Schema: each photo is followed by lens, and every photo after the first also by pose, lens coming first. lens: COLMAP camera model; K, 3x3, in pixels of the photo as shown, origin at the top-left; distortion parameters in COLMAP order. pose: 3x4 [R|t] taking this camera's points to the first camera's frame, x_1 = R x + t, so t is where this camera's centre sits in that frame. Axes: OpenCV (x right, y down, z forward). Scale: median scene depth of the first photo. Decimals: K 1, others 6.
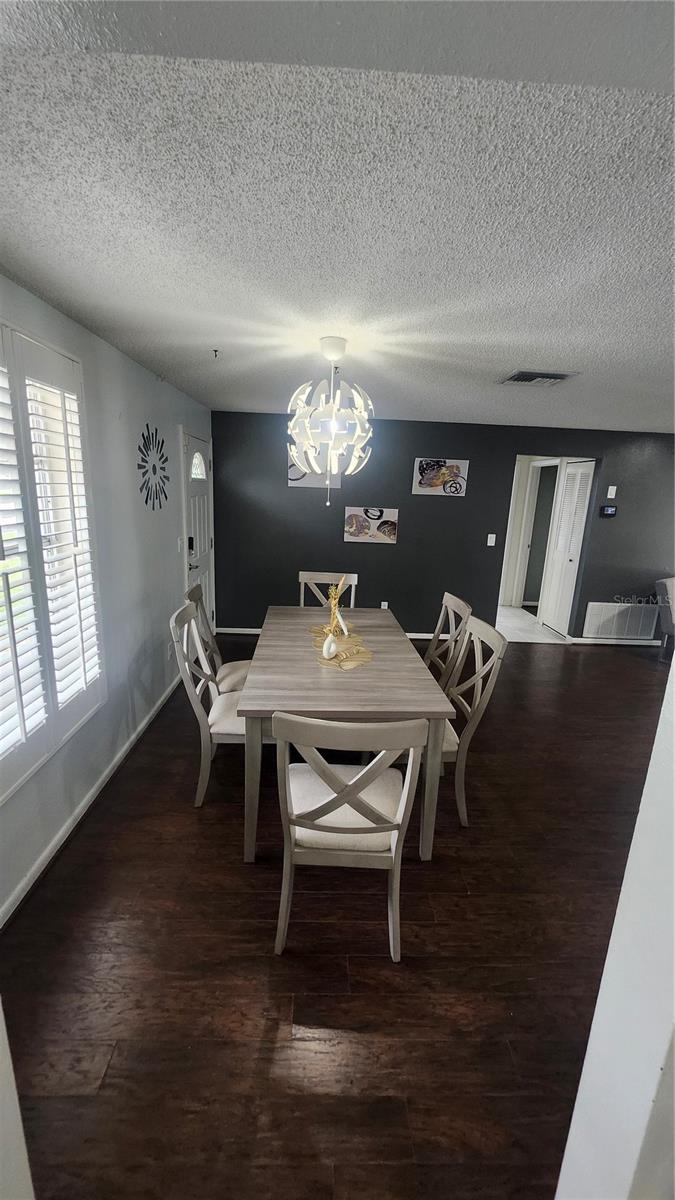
lens RADIAL K [[469.0, 0, 334.7], [0, 469.0, 597.4], [0, 0, 1]] dist [-0.008127, -0.001111]
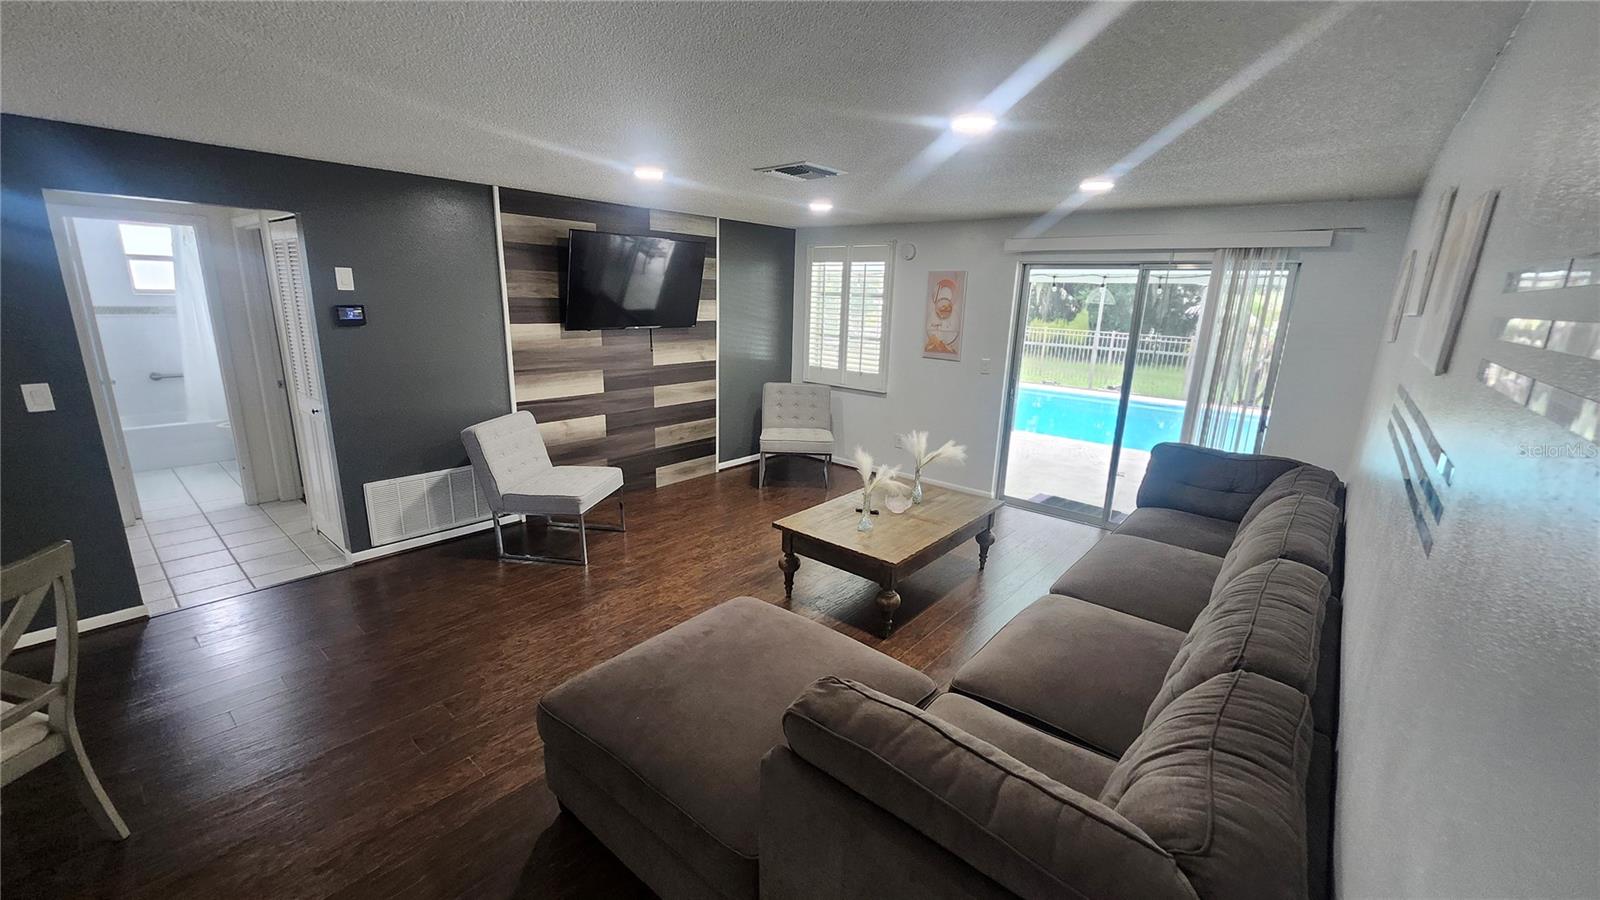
lens RADIAL K [[625.3, 0, 796.3], [0, 625.3, 453.5], [0, 0, 1]] dist [-0.008127, -0.001111]
pose [[0.664099, -0.197867, 0.720986, 0.358529], [0.164232, 0.979397, 0.117511, -0.026497], [-0.729383, 0.040370, 0.682913, 0.134937]]
